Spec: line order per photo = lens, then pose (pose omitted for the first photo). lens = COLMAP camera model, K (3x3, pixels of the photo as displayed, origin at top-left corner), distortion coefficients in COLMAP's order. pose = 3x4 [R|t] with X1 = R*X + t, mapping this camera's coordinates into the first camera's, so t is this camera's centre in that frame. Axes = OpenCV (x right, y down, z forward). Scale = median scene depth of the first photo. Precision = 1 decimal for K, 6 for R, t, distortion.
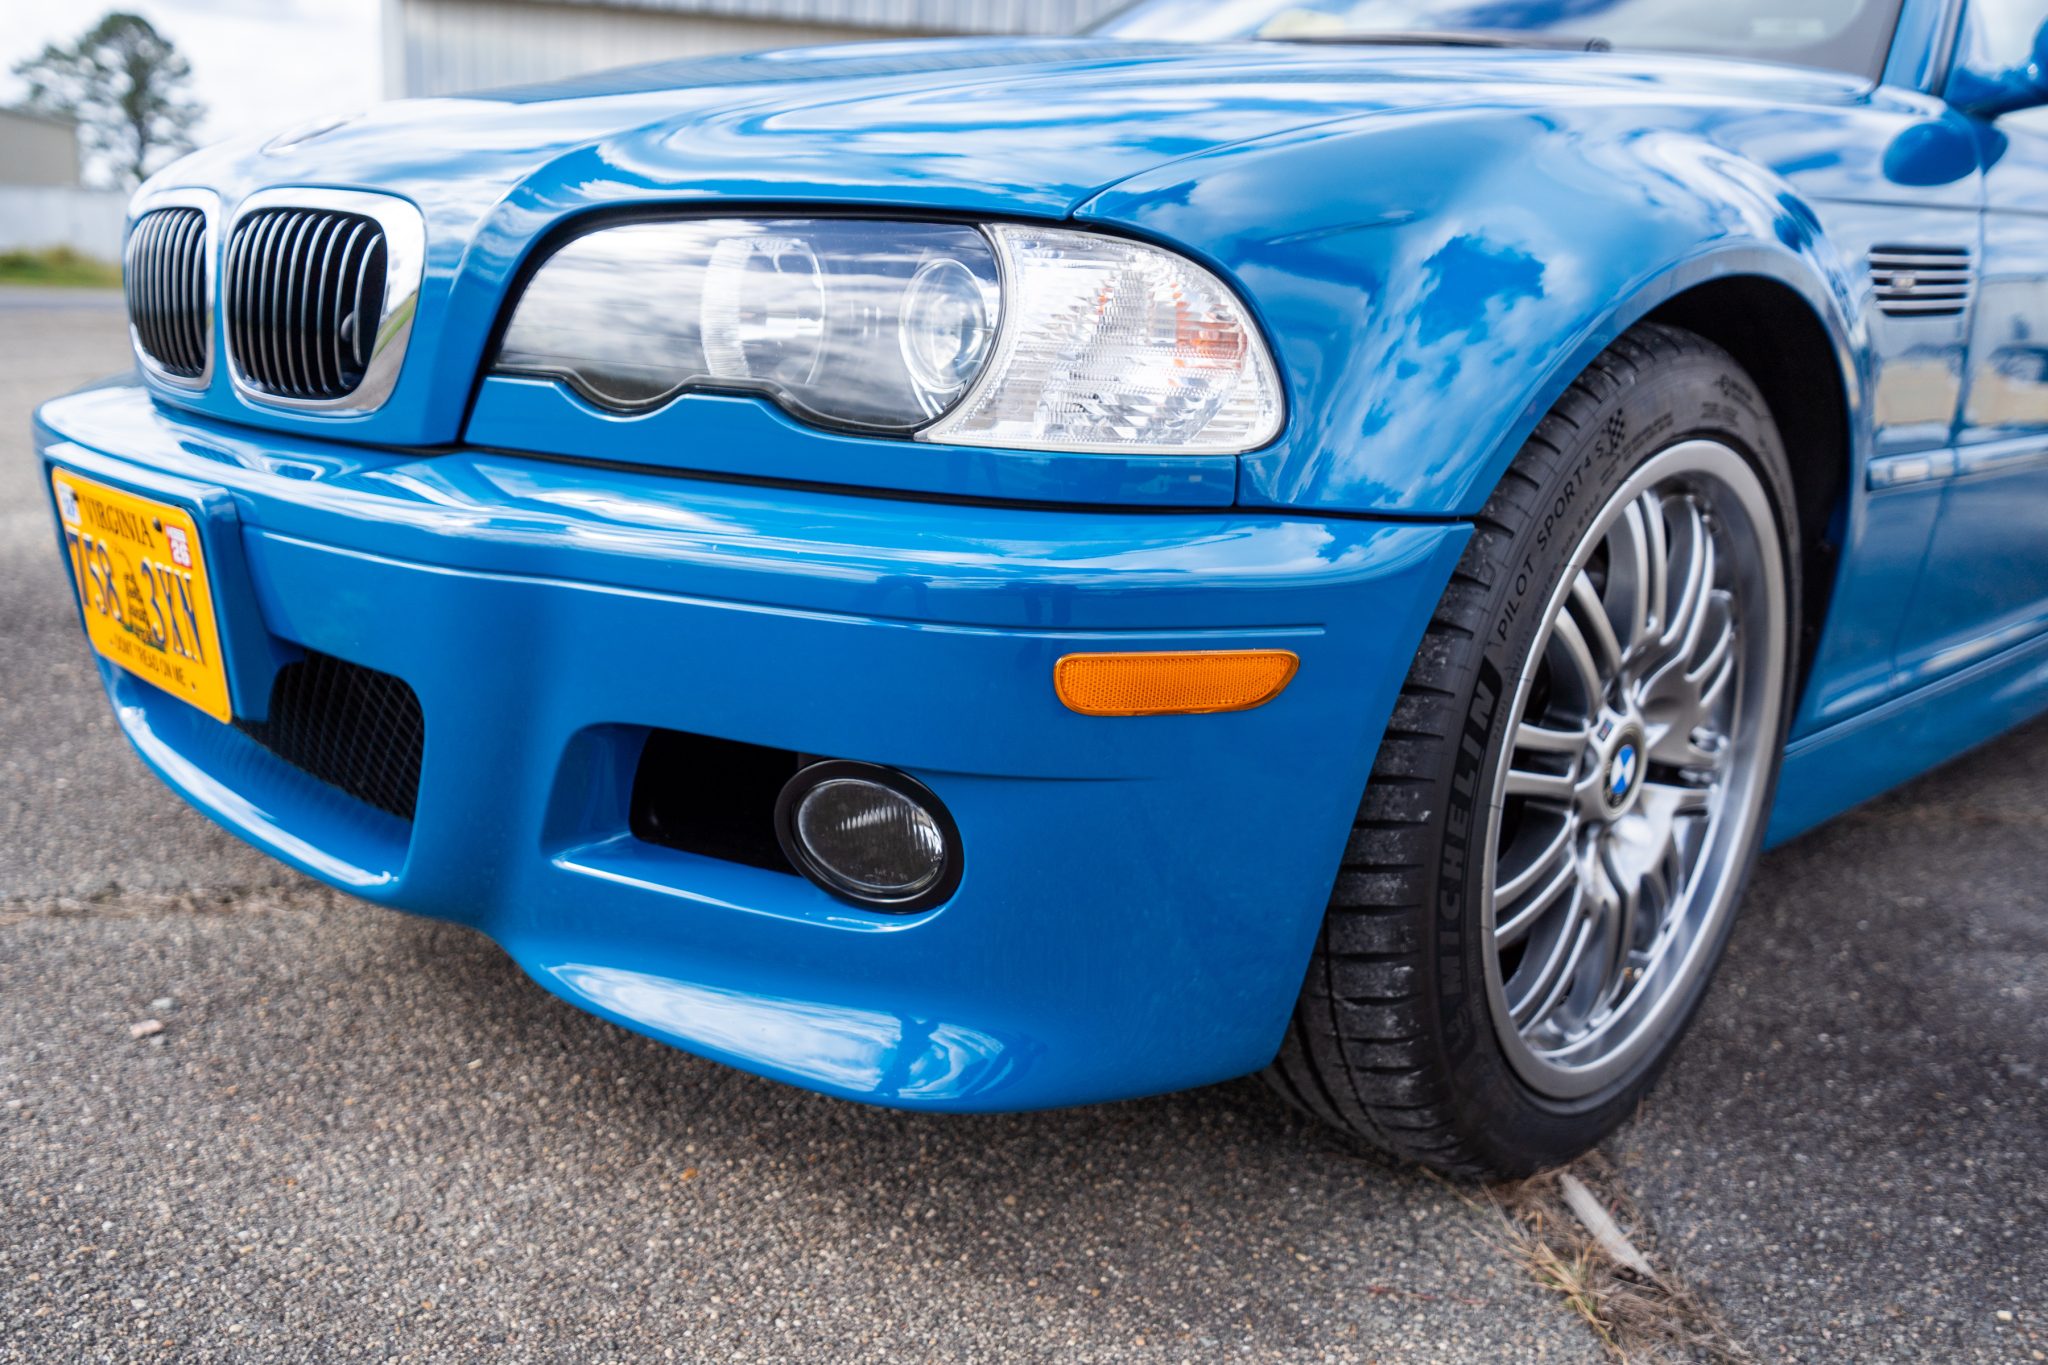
lens RADIAL K [[1572.6, 0, 1010.3], [0, 1572.6, 683.4], [0, 0, 1]] dist [-0.003845, 0.075265]
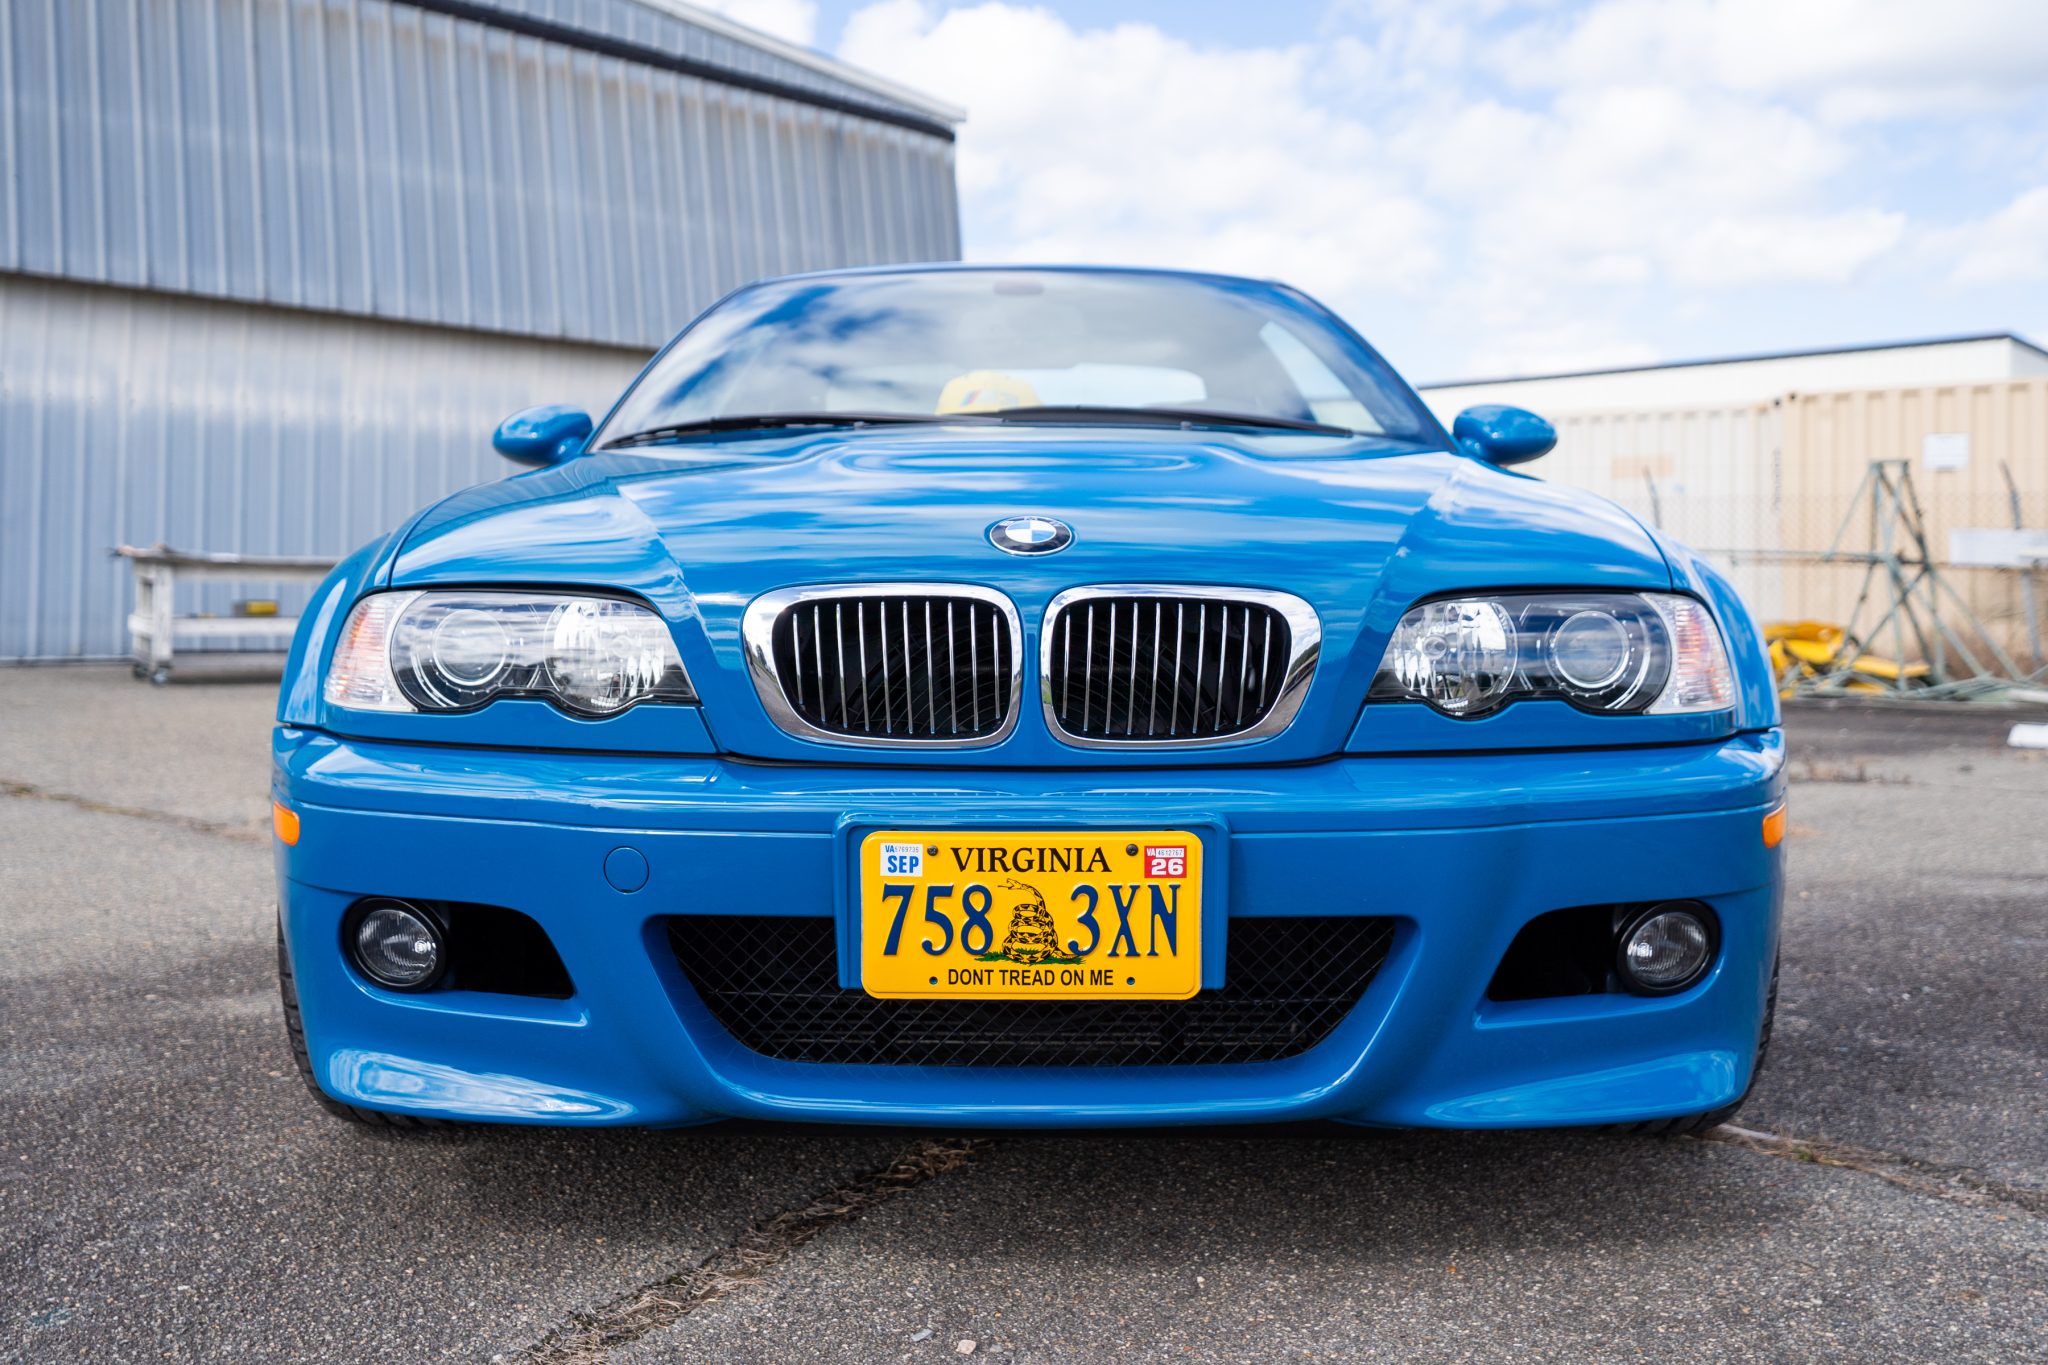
lens RADIAL K [[1899.4, 0, 988.6], [0, 1899.4, 550.7], [0, 0, 1]] dist [0.005864, 0.050236]
pose [[0.720155, -0.040880, 0.692608, -1.625580], [0.195750, 0.969679, -0.146302, -0.129283], [-0.665626, 0.240938, 0.706322, -0.048884]]
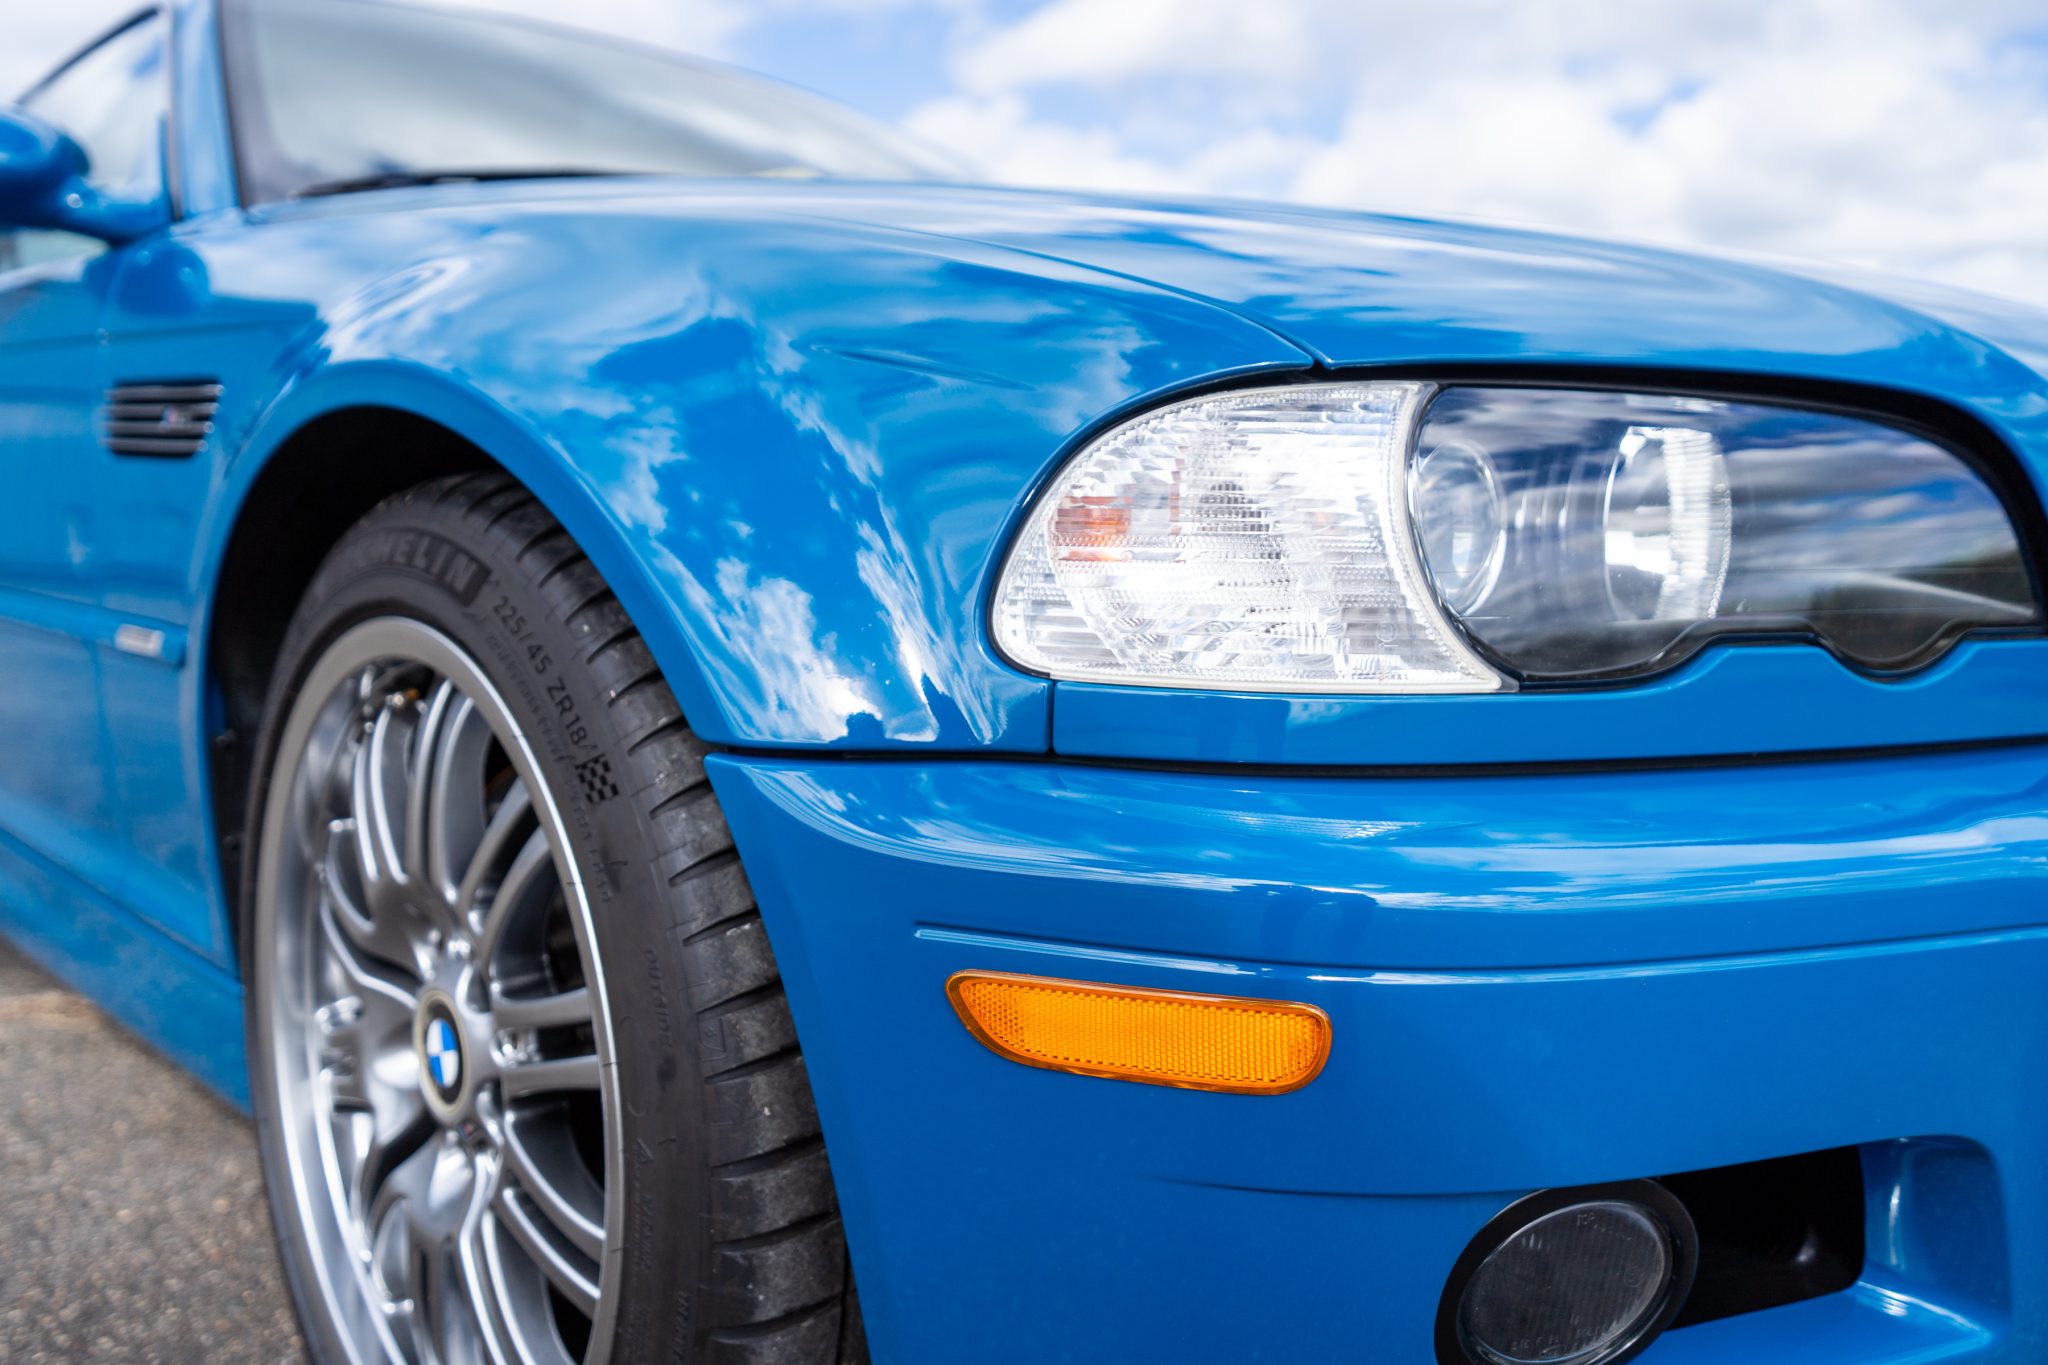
lens RADIAL K [[1572.6, 0, 1010.3], [0, 1572.6, 683.4], [0, 0, 1]] dist [-0.003845, 0.075265]
pose [[0.052403, -0.151469, 0.987072, -1.375149], [0.223562, 0.965122, 0.136232, -0.453372], [-0.973280, 0.213533, 0.084438, 1.646940]]
